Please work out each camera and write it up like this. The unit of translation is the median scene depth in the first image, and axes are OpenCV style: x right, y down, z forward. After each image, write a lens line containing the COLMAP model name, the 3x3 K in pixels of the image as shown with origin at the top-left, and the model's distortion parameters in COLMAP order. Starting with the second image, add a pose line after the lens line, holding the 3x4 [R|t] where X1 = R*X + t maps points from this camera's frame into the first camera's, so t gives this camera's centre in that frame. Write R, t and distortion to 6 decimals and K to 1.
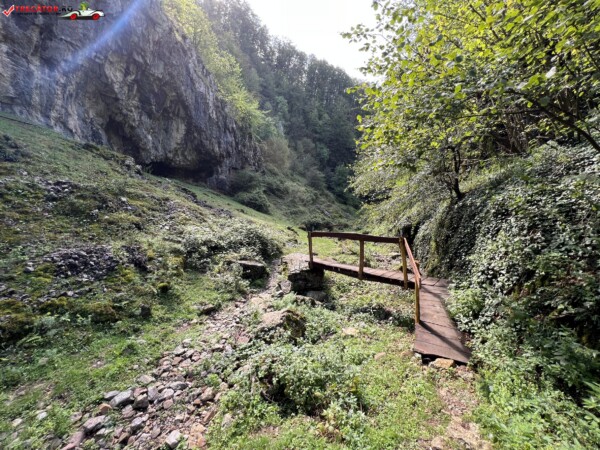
lens RADIAL K [[240.8, 0, 300.4], [0, 240.8, 228.0], [0, 0, 1]] dist [-0.002265, 0.001163]
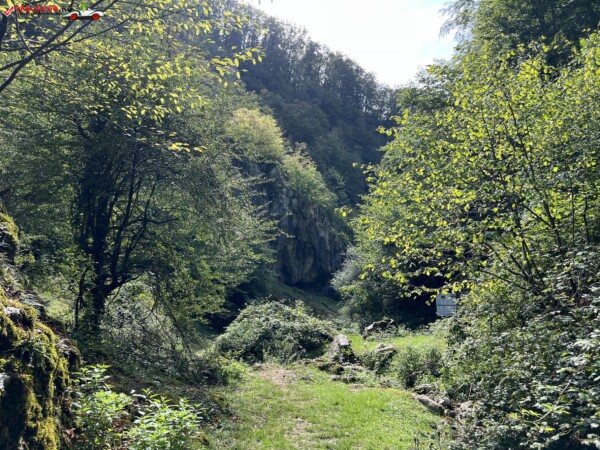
lens RADIAL K [[453.6, 0, 313.6], [0, 453.6, 223.4], [0, 0, 1]] dist [0.045852, -0.049311]
pose [[0.957939, -0.047056, -0.283086, 0.314248], [-0.023297, 0.970456, -0.240150, 0.063985], [0.286023, 0.236644, 0.928542, -1.470413]]
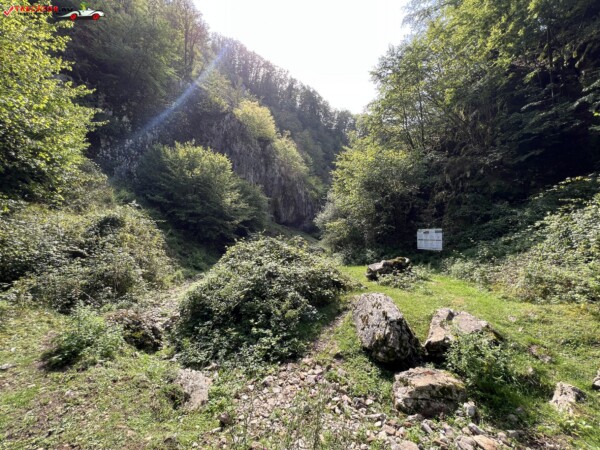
lens RADIAL K [[240.8, 0, 301.3], [0, 240.8, 225.3], [0, 0, 1]] dist [-0.002265, 0.001163]
pose [[0.970627, 0.002915, -0.240572, 0.161481], [-0.029904, 0.993634, -0.108614, 0.030186], [0.238724, 0.112618, 0.964535, -1.086958]]
